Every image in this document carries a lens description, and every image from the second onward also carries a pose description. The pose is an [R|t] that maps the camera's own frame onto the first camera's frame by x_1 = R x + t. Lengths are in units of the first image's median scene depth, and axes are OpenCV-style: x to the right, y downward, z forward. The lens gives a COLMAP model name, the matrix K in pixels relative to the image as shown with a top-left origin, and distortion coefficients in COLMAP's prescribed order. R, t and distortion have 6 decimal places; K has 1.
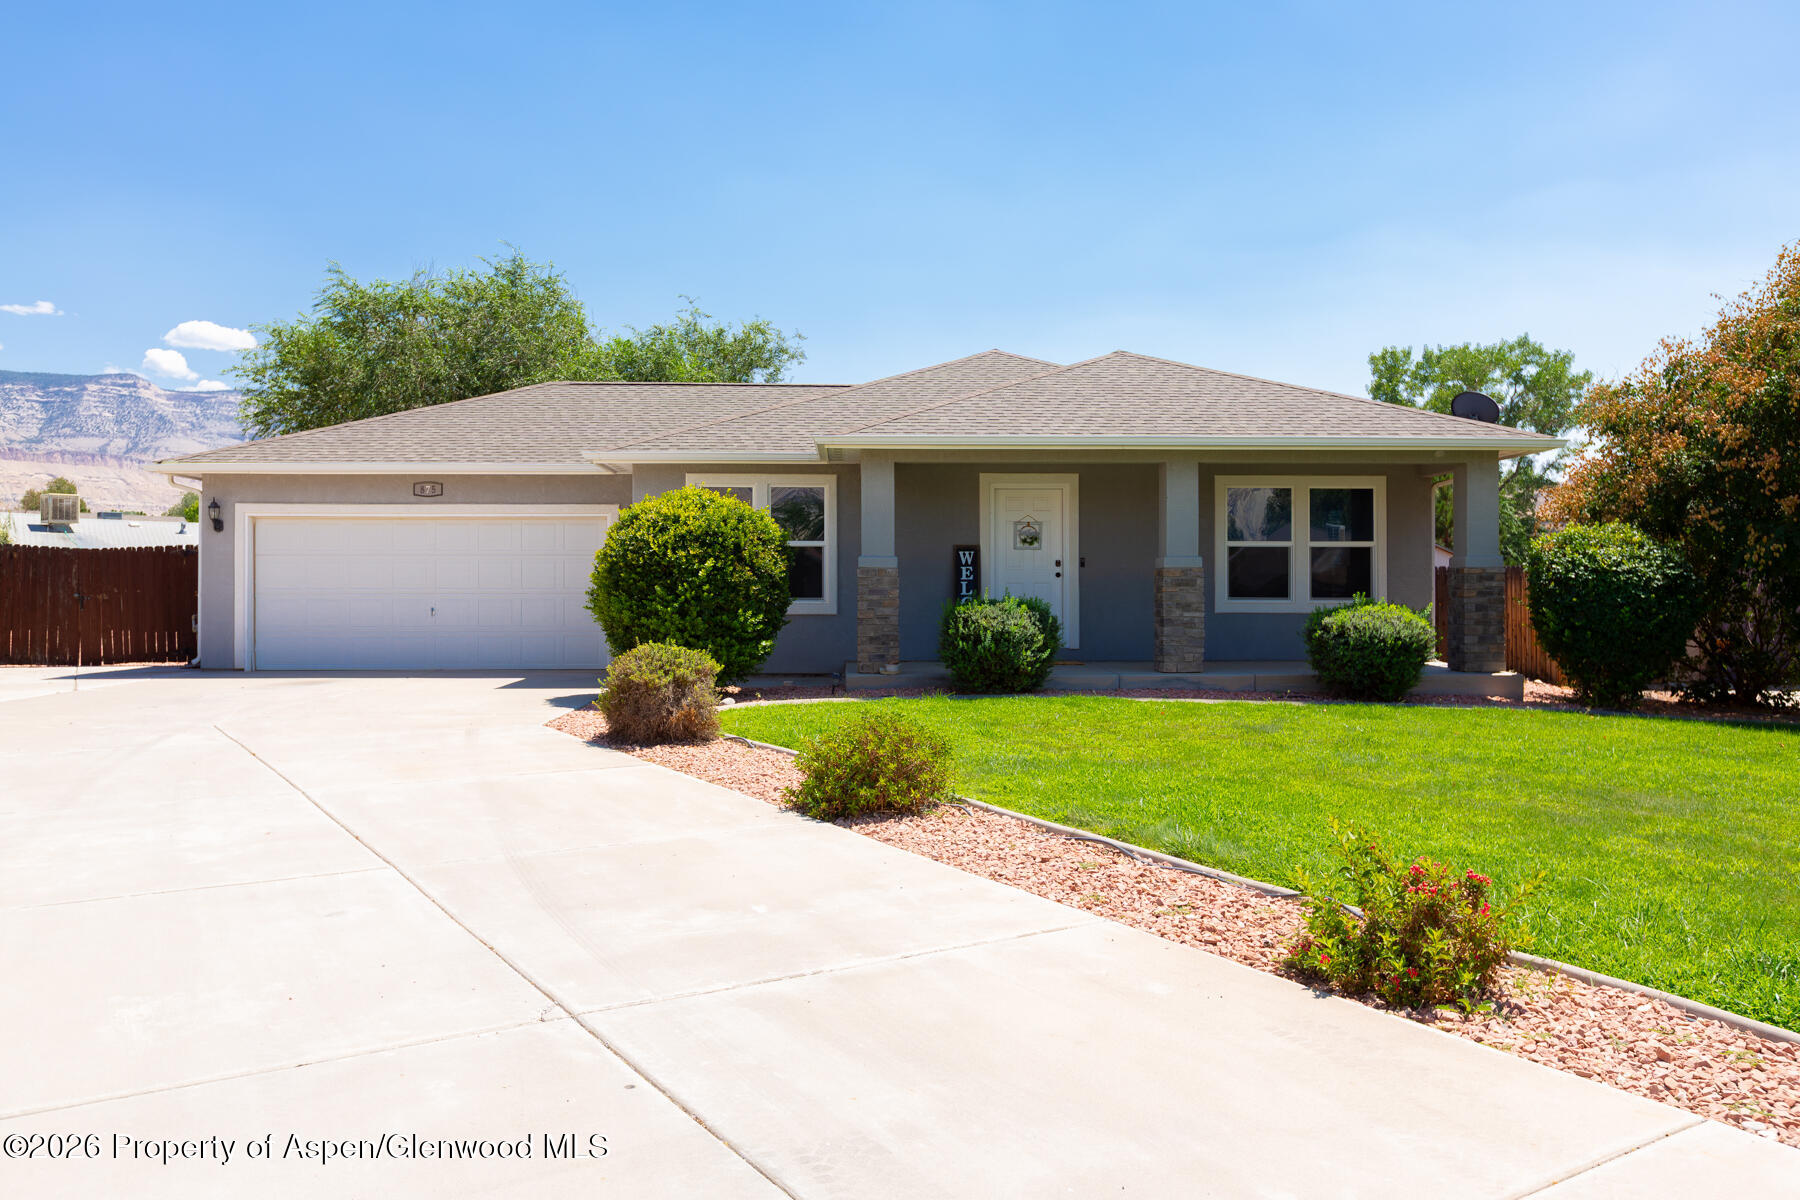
lens RADIAL K [[1341.5, 0, 900.0], [0, 1341.5, 600.0], [0, 0, 1]] dist [0.051305, -0.081476]
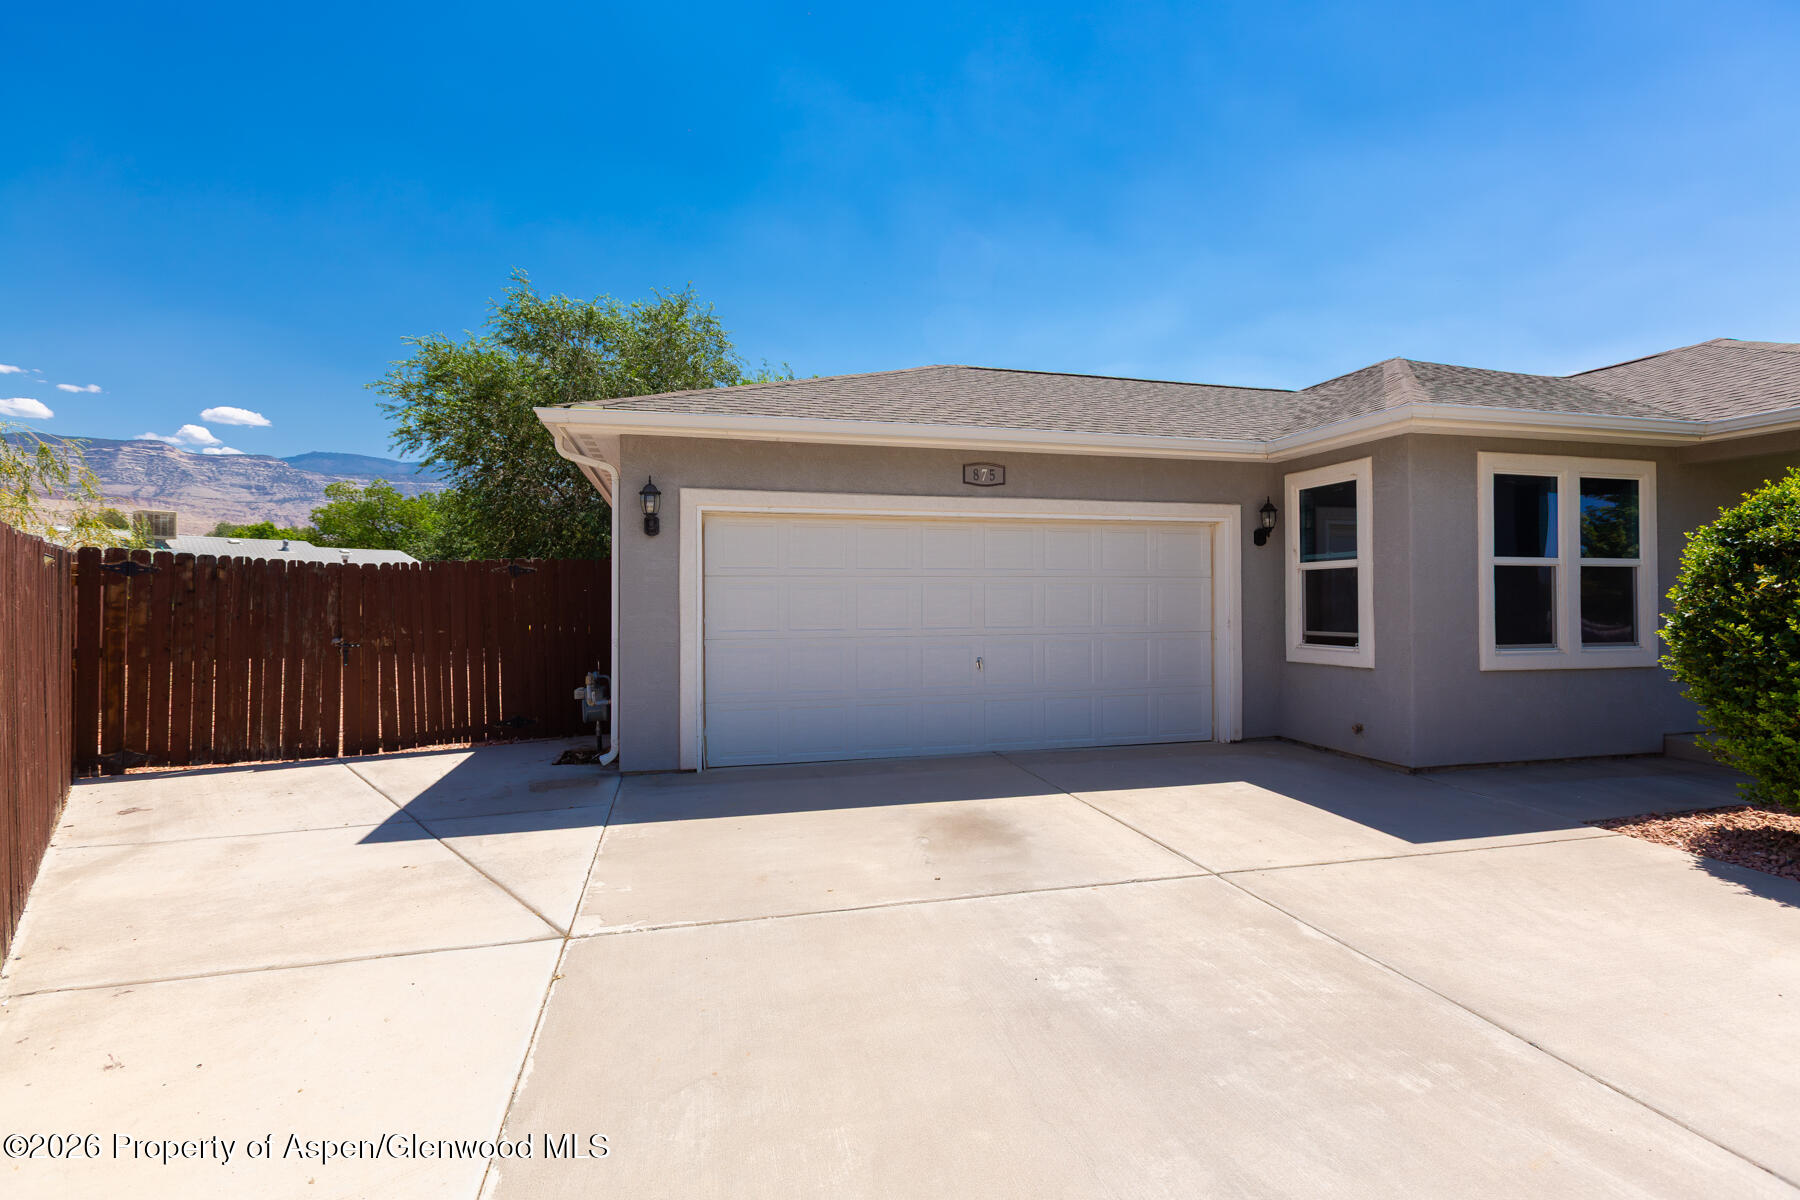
lens RADIAL K [[812.4, 0, 893.6], [0, 812.4, 593.2], [0, 0, 1]] dist [0.000557, -0.000265]
pose [[0.976151, -0.001618, 0.217087, -0.939666], [0.002986, 0.999978, -0.005972, -0.046573], [-0.217072, 0.006478, 0.976134, 1.248686]]
